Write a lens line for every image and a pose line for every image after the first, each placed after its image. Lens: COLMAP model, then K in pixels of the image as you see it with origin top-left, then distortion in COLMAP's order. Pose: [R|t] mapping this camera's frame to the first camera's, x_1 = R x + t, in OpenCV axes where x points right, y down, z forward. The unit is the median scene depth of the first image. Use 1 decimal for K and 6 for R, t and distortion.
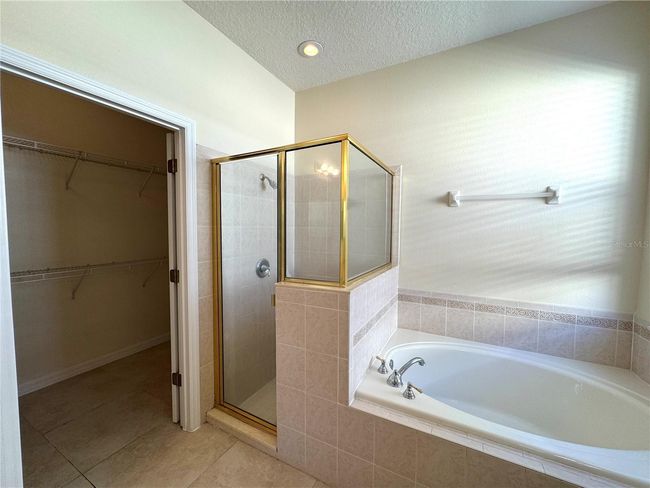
lens RADIAL K [[259.6, 0, 323.8], [0, 259.6, 242.7], [0, 0, 1]] dist [-0.002030, 0.000098]
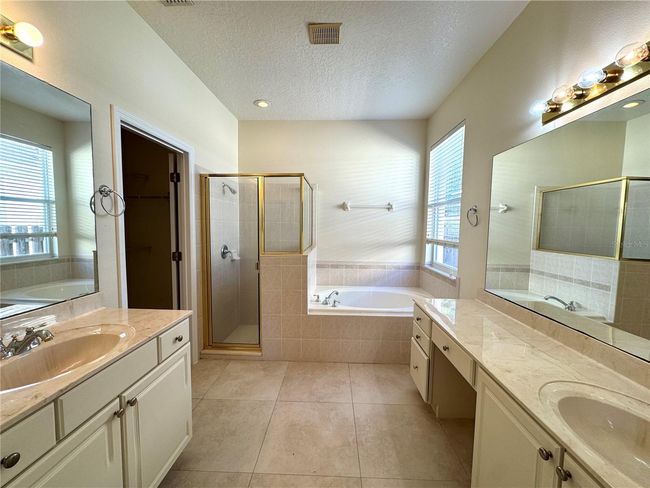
lens RADIAL K [[259.6, 0, 324.9], [0, 259.6, 243.9], [0, 0, 1]] dist [-0.002030, 0.000098]
pose [[0.901215, -0.030233, 0.432316, -0.450847], [0.020711, 0.999428, 0.026718, 0.039736], [-0.432877, -0.015125, 0.901326, -0.588255]]
